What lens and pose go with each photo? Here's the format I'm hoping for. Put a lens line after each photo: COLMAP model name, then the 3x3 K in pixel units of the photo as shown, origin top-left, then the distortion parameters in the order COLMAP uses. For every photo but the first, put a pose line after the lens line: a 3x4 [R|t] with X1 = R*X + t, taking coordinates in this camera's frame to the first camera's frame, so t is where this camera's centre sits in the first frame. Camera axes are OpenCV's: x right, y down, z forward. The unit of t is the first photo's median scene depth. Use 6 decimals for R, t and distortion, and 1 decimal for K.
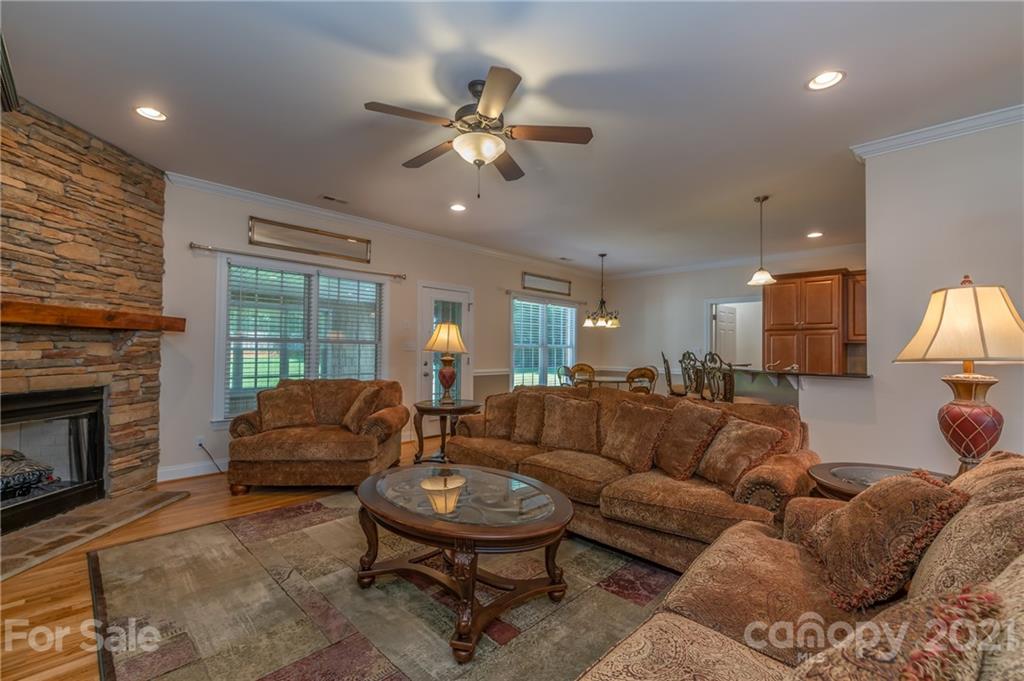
lens RADIAL K [[440.7, 0, 511.9], [0, 440.7, 344.4], [0, 0, 1]] dist [-0.001769, -0.000865]
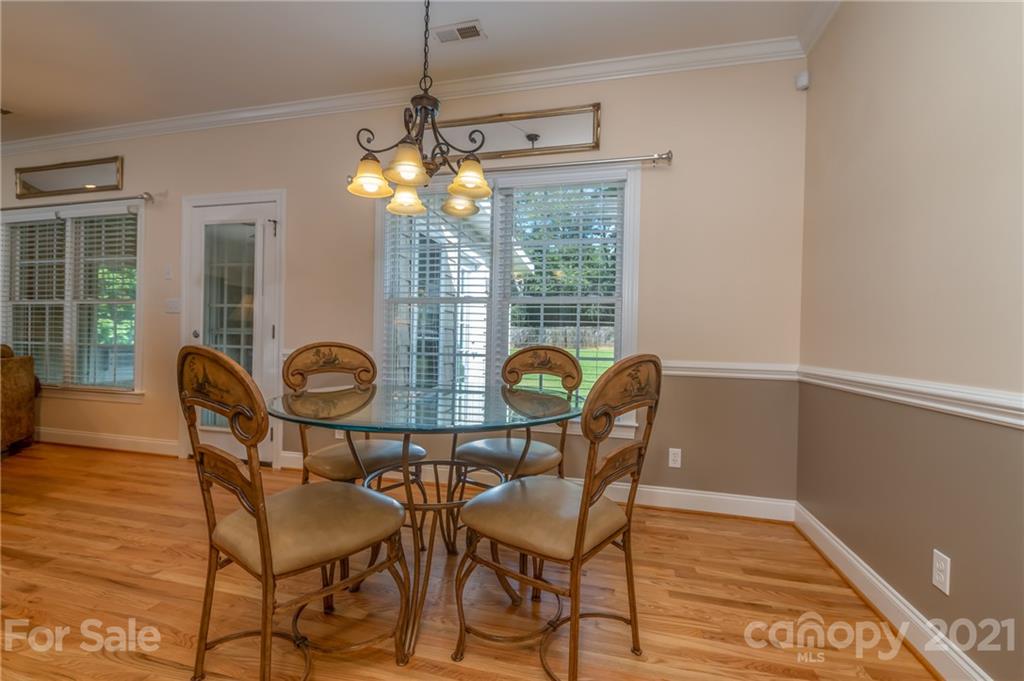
lens RADIAL K [[440.7, 0, 511.9], [0, 440.7, 344.4], [0, 0, 1]] dist [-0.001769, -0.000865]
pose [[0.507551, 0.009361, -0.861571, 0.910613], [0.002509, 0.999921, 0.012343, 0.085912], [0.861618, -0.008426, 0.507487, 1.787025]]
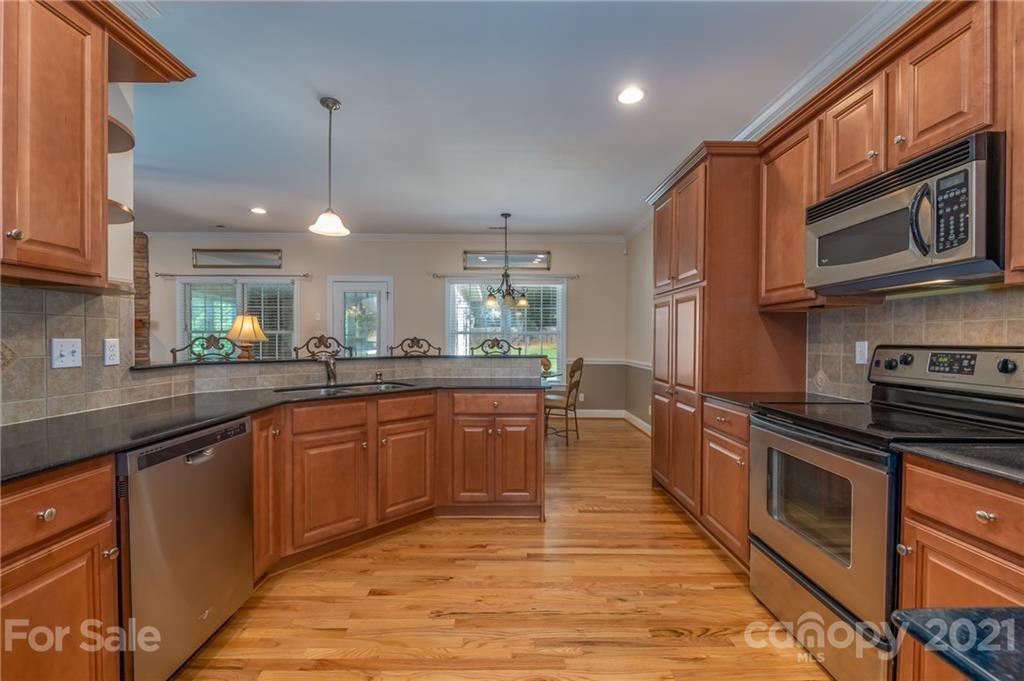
lens RADIAL K [[440.7, 0, 511.9], [0, 440.7, 344.4], [0, 0, 1]] dist [-0.001769, -0.000865]
pose [[0.700945, 0.002523, -0.713211, 1.527187], [0.013940, 0.999754, 0.017237, 0.025395], [0.713079, -0.022024, 0.700738, 0.895845]]
